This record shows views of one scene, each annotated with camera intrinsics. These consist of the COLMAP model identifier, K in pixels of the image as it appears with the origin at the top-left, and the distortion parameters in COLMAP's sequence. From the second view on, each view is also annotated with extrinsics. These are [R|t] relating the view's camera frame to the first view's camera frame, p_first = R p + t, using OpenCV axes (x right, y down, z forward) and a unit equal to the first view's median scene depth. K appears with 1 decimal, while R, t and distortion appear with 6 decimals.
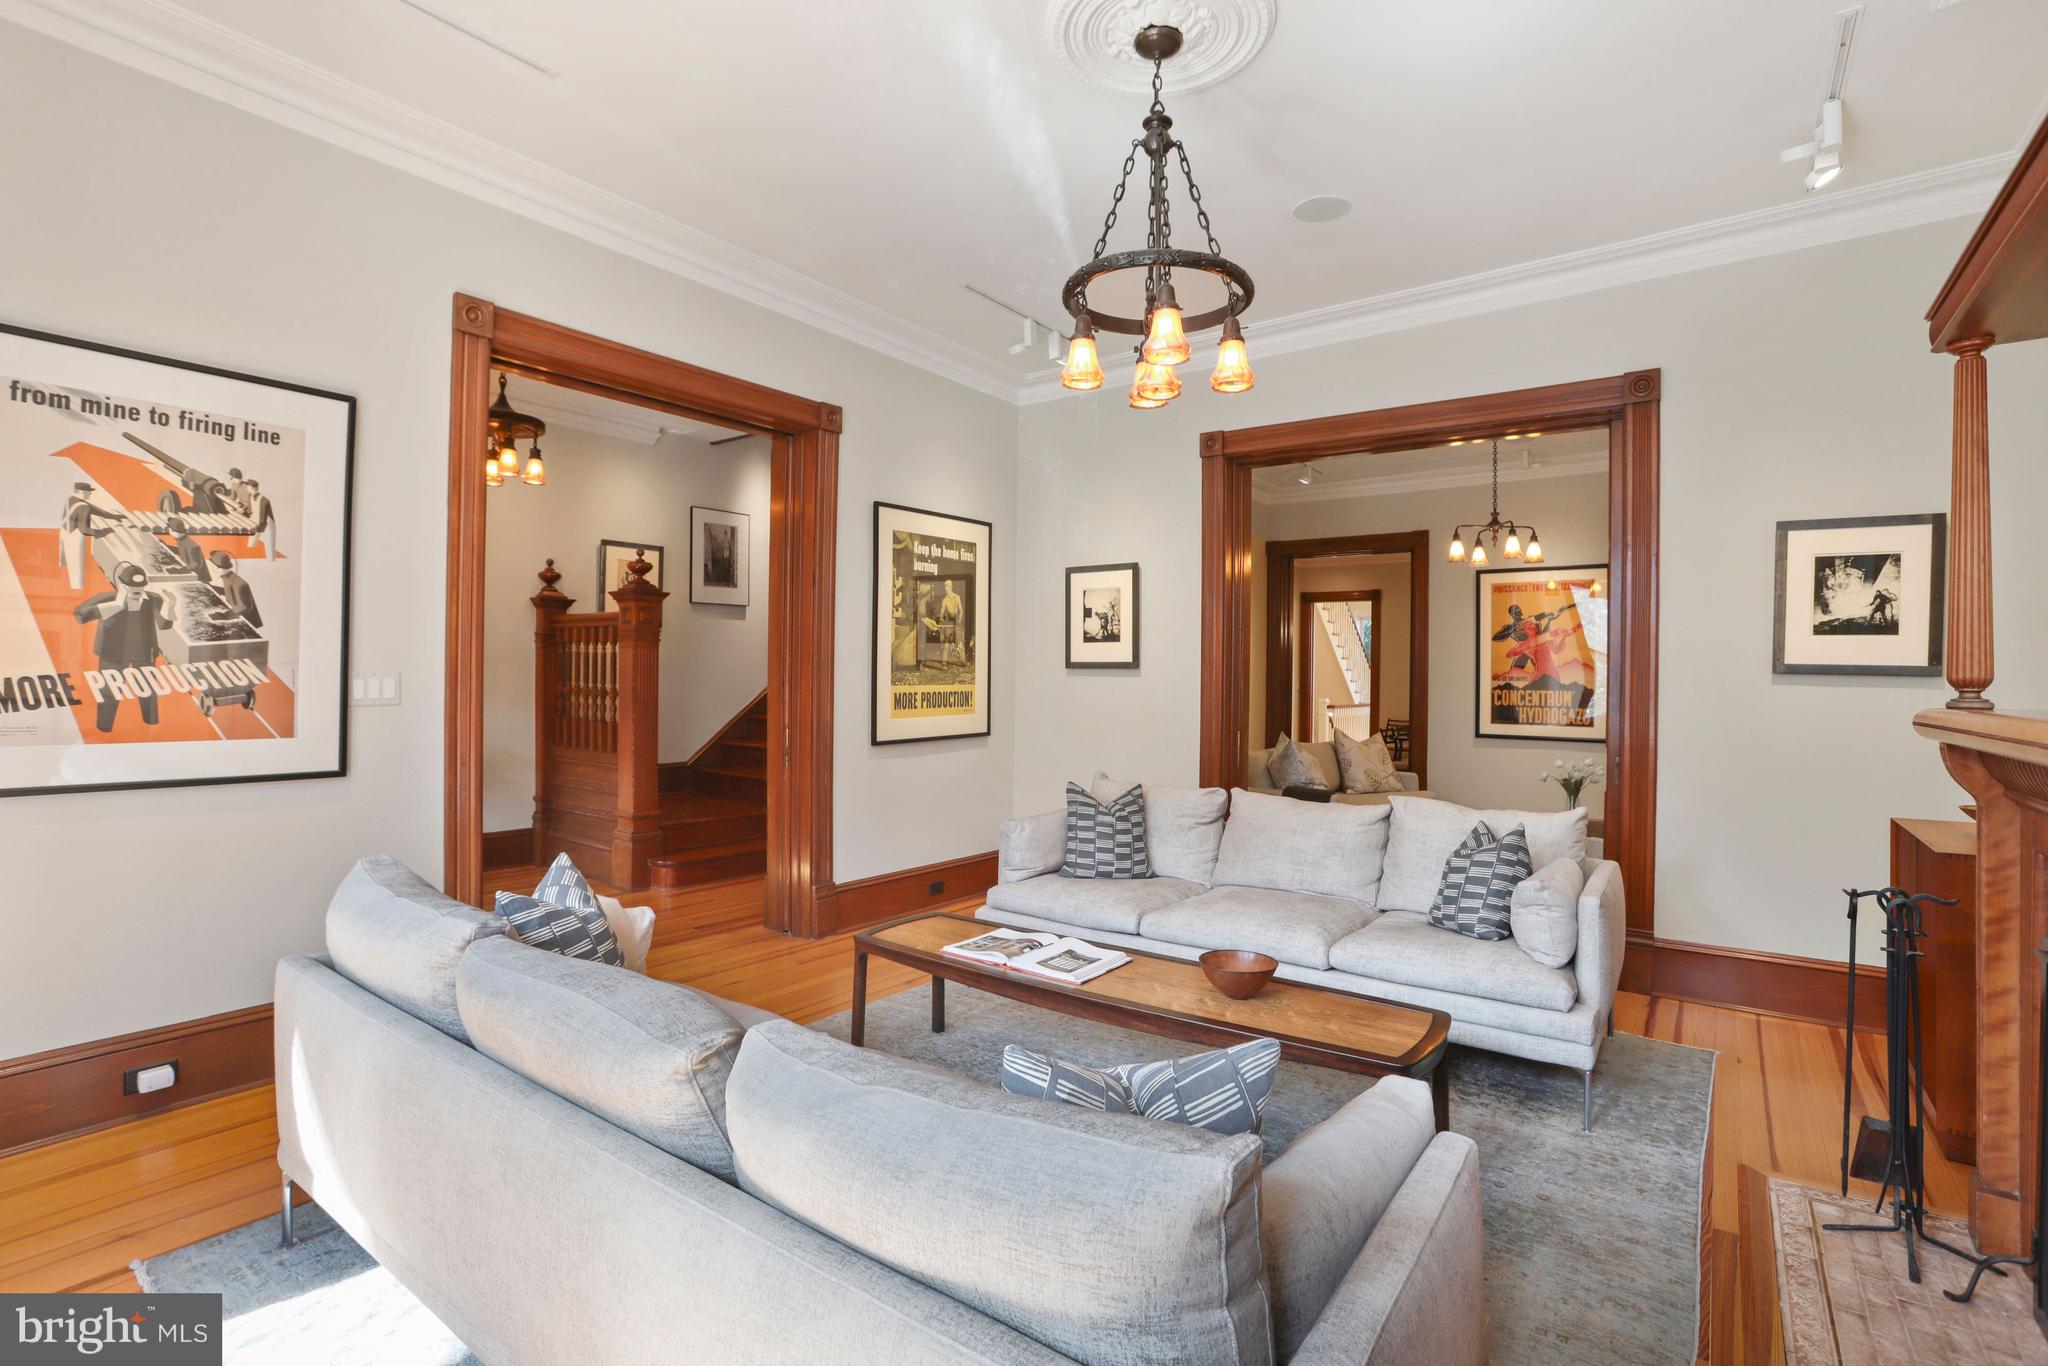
lens RADIAL K [[939.3, 0, 1016.3], [0, 939.3, 675.0], [0, 0, 1]] dist [-0.001259, -0.000035]
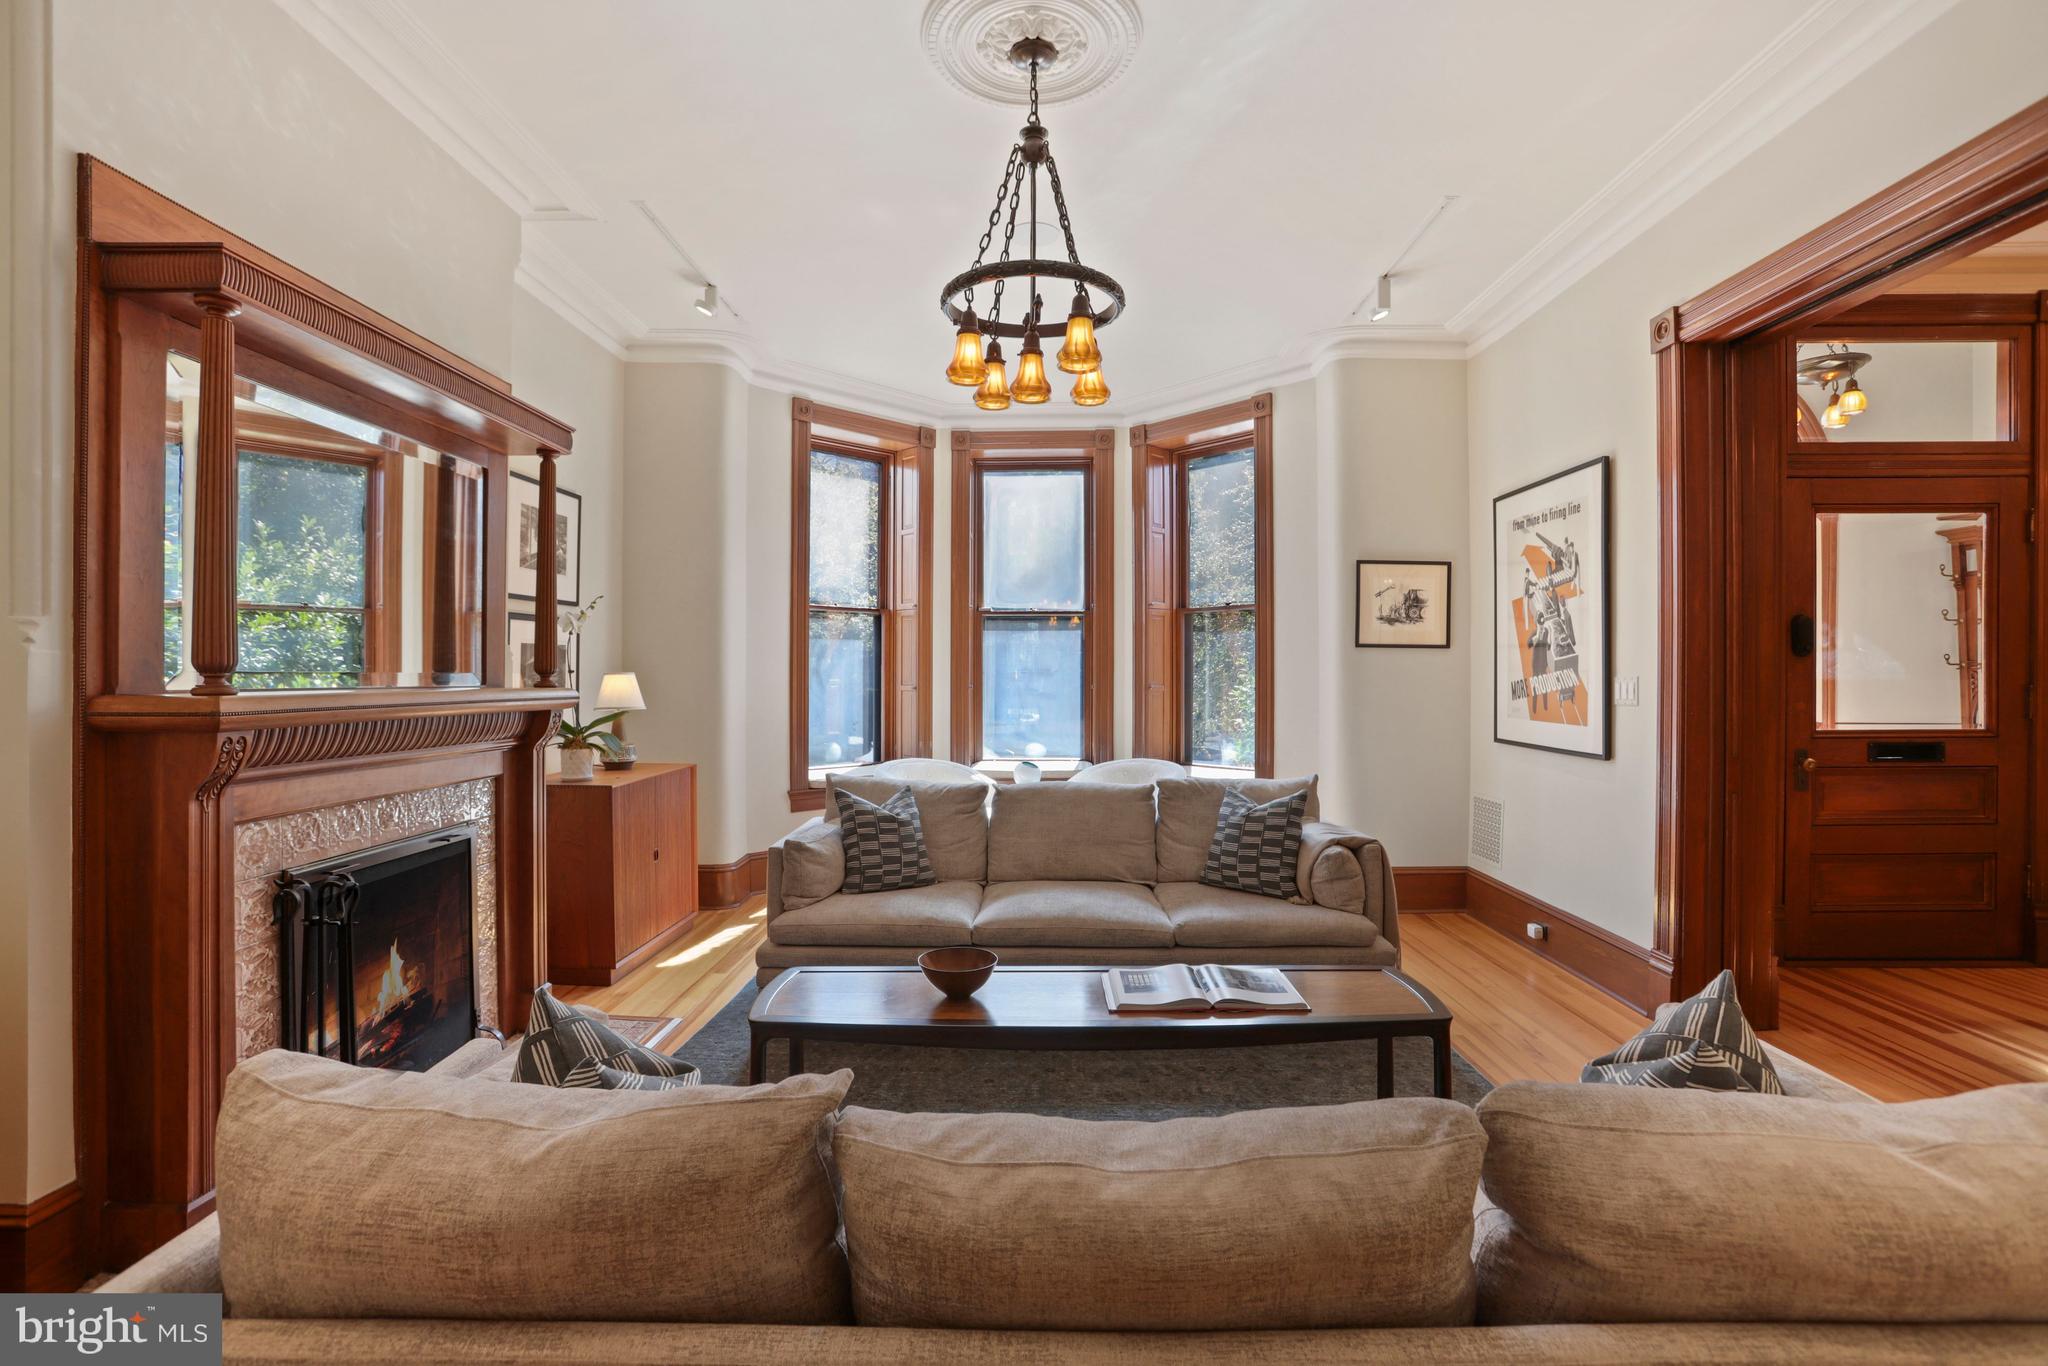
lens RADIAL K [[939.3, 0, 1020.1], [0, 939.3, 676.0], [0, 0, 1]] dist [-0.001259, -0.000035]
pose [[-0.806200, -0.008861, -0.591576, 0.709491], [-0.008516, 0.999958, -0.003373, 0.006943], [0.591581, 0.002318, -0.806242, 1.679966]]
